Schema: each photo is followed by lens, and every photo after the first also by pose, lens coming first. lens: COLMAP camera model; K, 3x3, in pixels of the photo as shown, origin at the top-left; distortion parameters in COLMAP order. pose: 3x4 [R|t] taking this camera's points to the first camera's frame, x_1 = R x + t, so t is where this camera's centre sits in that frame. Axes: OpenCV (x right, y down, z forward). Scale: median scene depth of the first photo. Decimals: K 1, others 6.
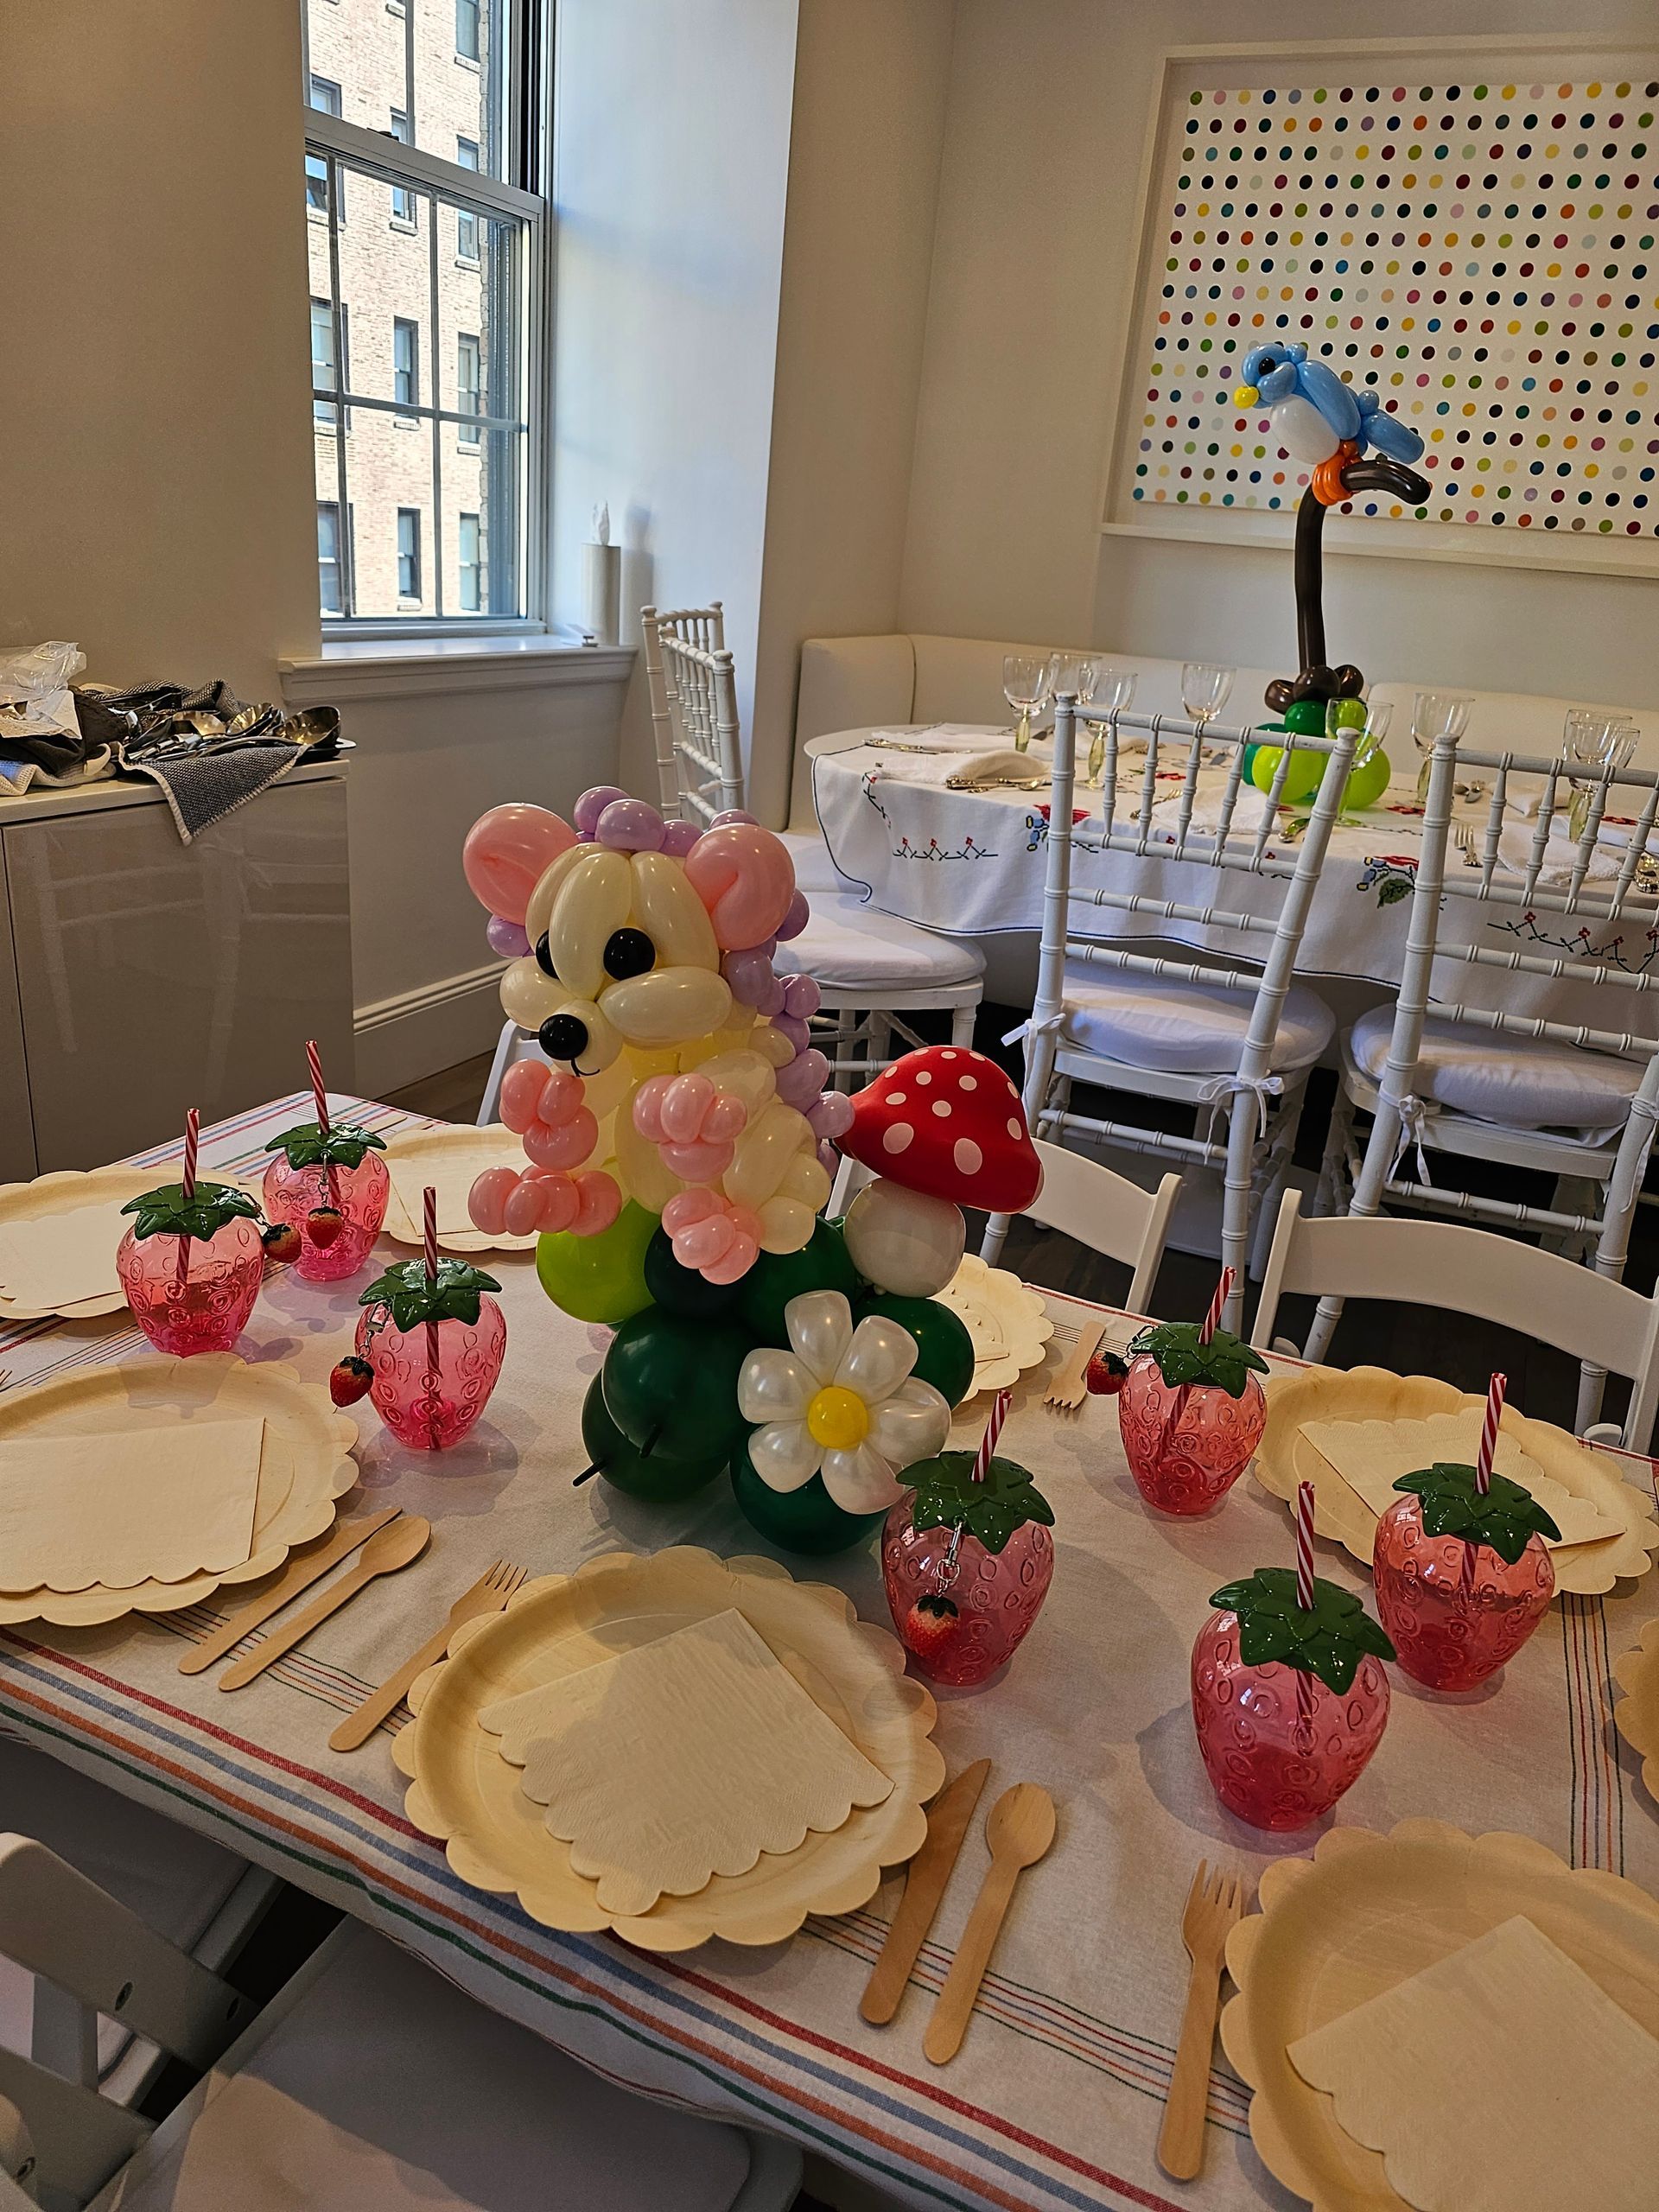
lens RADIAL K [[1514.9, 0, 791.4], [0, 1514.9, 1107.7], [0, 0, 1]] dist [0.035469, -0.035445]
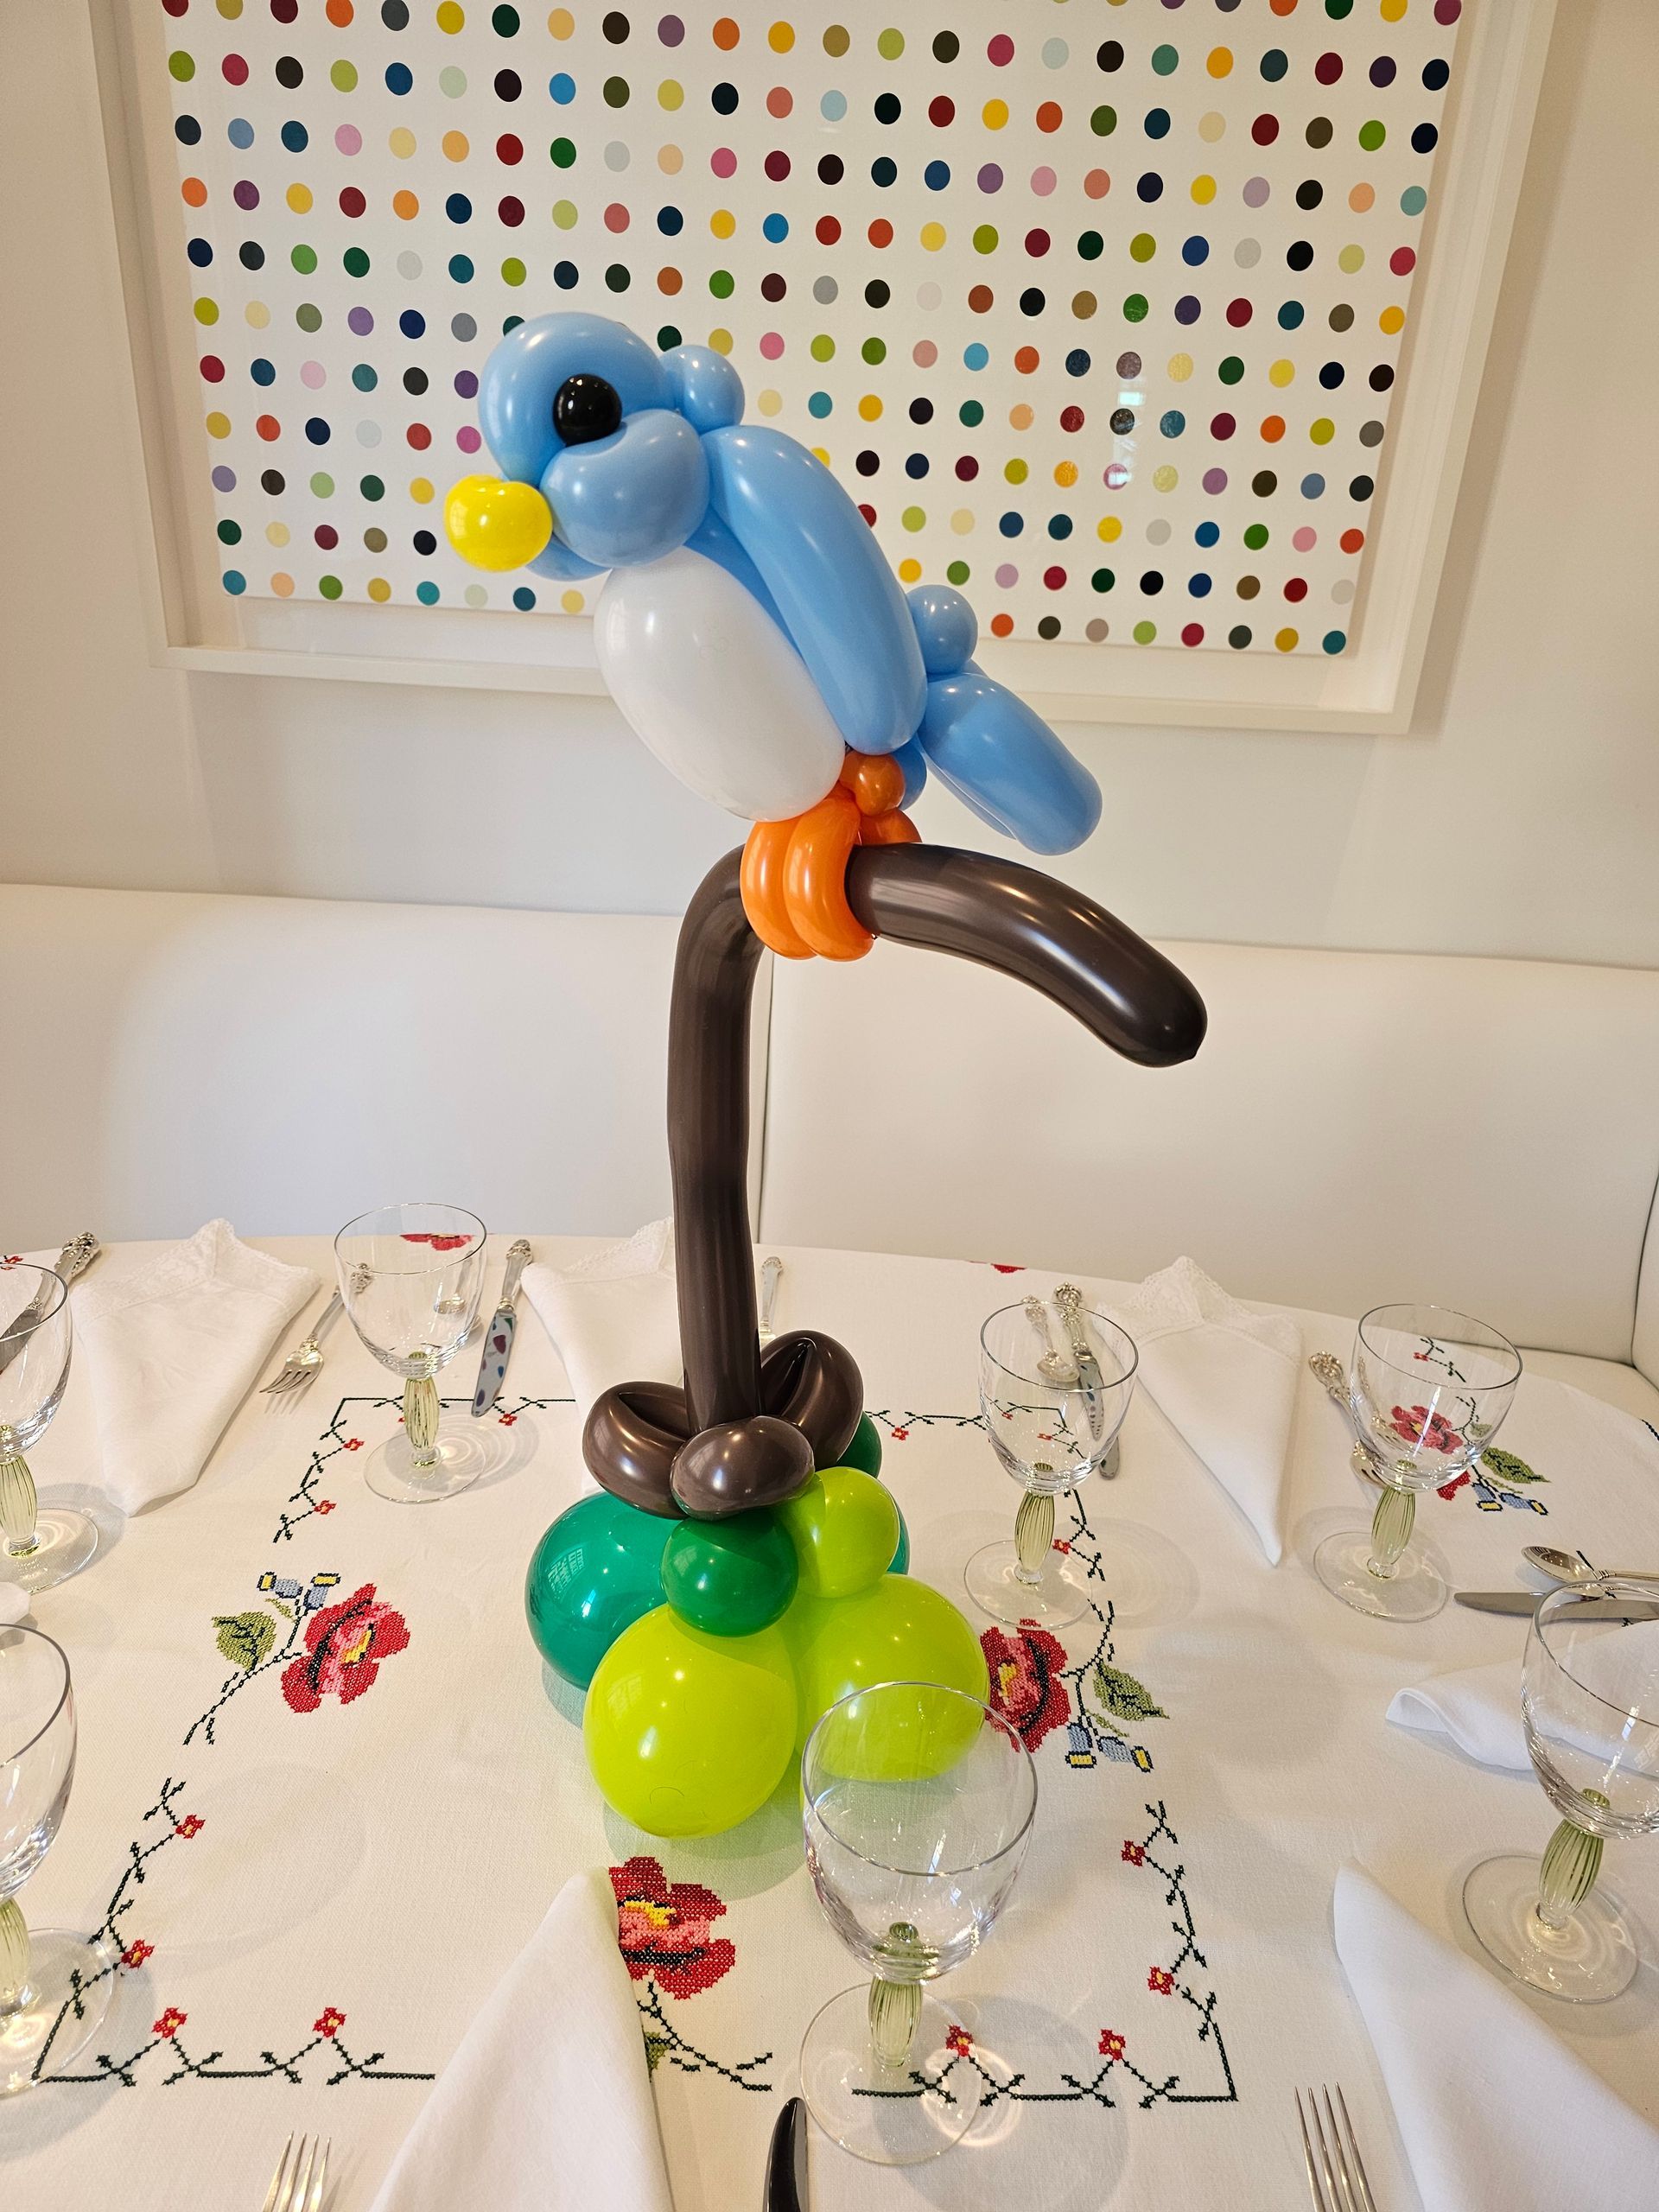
lens RADIAL K [[1514.9, 0, 791.4], [0, 1514.9, 1107.7], [0, 0, 1]] dist [0.035469, -0.035445]
pose [[0.888768, -0.216330, 0.404095, 0.175825], [0.188881, 0.976137, 0.107146, -0.297580], [-0.417632, -0.018902, 0.908420, 0.566692]]
